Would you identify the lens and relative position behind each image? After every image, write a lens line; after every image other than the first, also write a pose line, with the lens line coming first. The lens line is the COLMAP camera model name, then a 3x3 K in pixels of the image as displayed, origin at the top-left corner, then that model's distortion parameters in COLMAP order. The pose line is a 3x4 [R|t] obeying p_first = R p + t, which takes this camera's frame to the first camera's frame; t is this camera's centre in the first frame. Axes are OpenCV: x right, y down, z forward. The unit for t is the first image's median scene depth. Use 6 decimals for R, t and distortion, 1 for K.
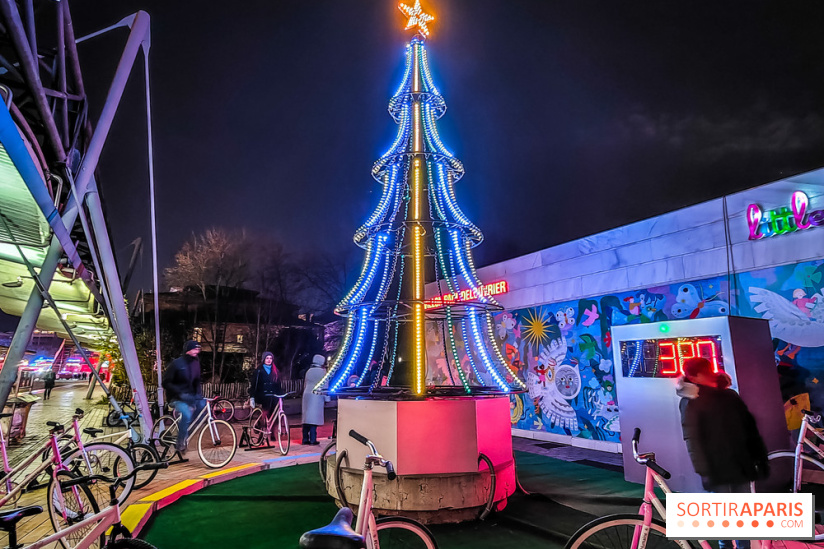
lens RADIAL K [[434.3, 0, 412.0], [0, 434.3, 274.5], [0, 0, 1]] dist [0.005488, 0.000216]
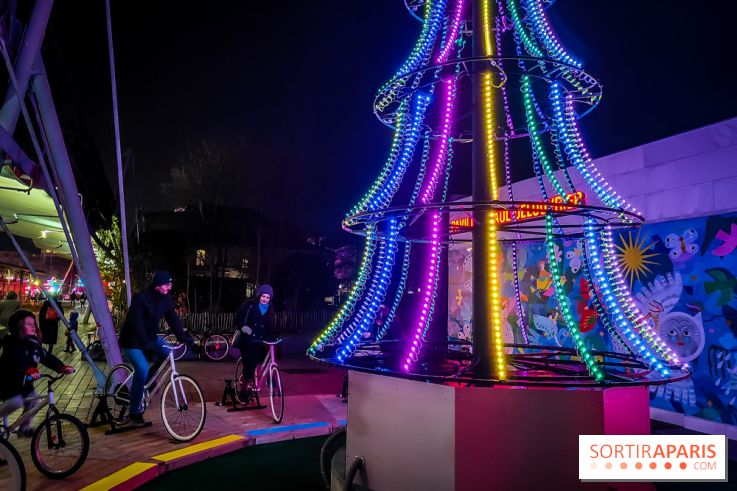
lens RADIAL K [[475.9, 0, 368.5], [0, 475.9, 245.5], [0, 0, 1]] dist [0.002945, 0.001118]
pose [[0.991632, 0.015604, -0.128147, -0.035376], [-0.002224, 0.994586, 0.103893, 0.028070], [0.129074, -0.102739, 0.986298, 0.214158]]
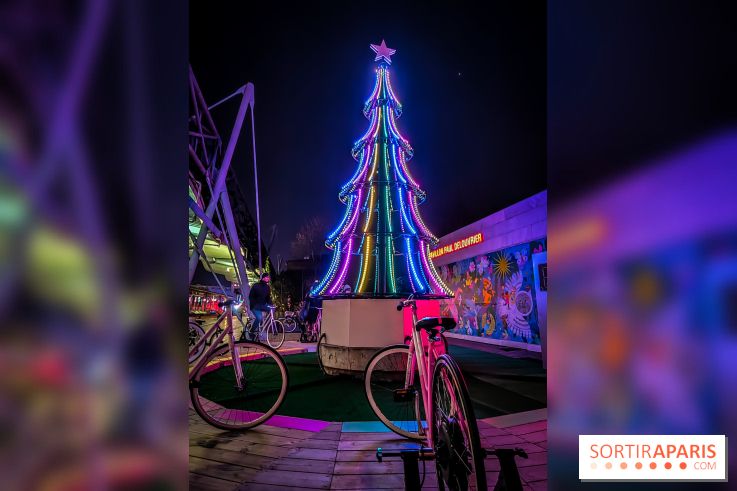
lens RADIAL K [[292.4, 0, 390.4], [0, 292.4, 243.9], [0, 0, 1]] dist [-0.000267, -0.000007]
pose [[0.974590, -0.038058, -0.220739, 0.163233], [0.036875, 0.999275, -0.009479, 0.056647], [0.220940, 0.001098, 0.975287, 0.021113]]
